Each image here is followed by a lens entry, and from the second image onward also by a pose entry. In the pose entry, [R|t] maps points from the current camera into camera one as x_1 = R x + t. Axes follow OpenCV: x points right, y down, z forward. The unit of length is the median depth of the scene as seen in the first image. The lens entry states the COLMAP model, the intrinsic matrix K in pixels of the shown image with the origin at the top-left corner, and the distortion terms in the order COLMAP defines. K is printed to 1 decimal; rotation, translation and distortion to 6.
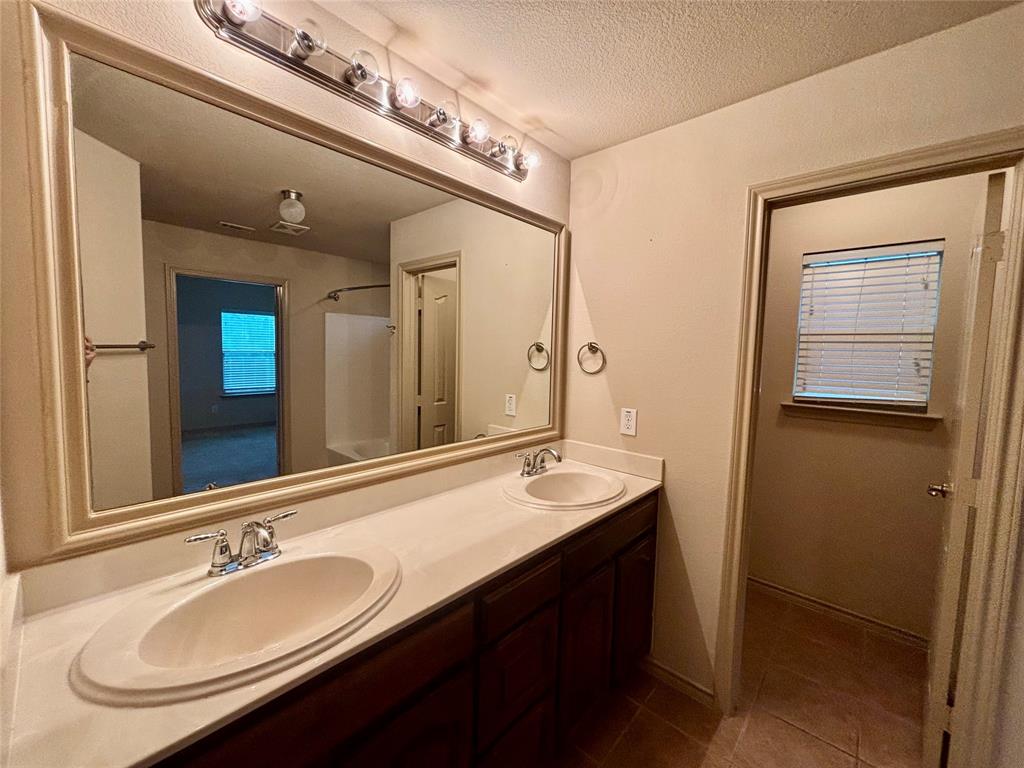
lens RADIAL K [[414.4, 0, 513.5], [0, 414.4, 383.0], [0, 0, 1]] dist [0.000627, -0.000102]
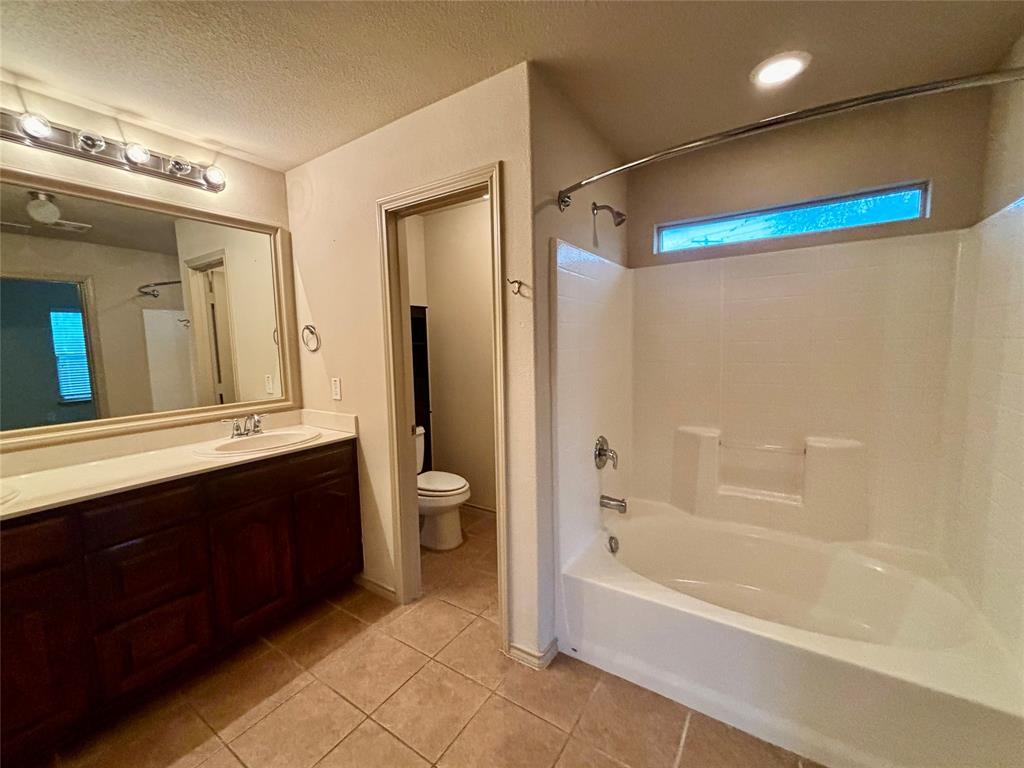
lens RADIAL K [[414.4, 0, 508.3], [0, 414.4, 385.1], [0, 0, 1]] dist [0.000627, -0.000102]
pose [[0.987457, -0.056415, 0.147463, 0.534250], [0.053112, 0.998244, 0.026244, 0.068957], [-0.148685, -0.018082, 0.988719, -0.261855]]
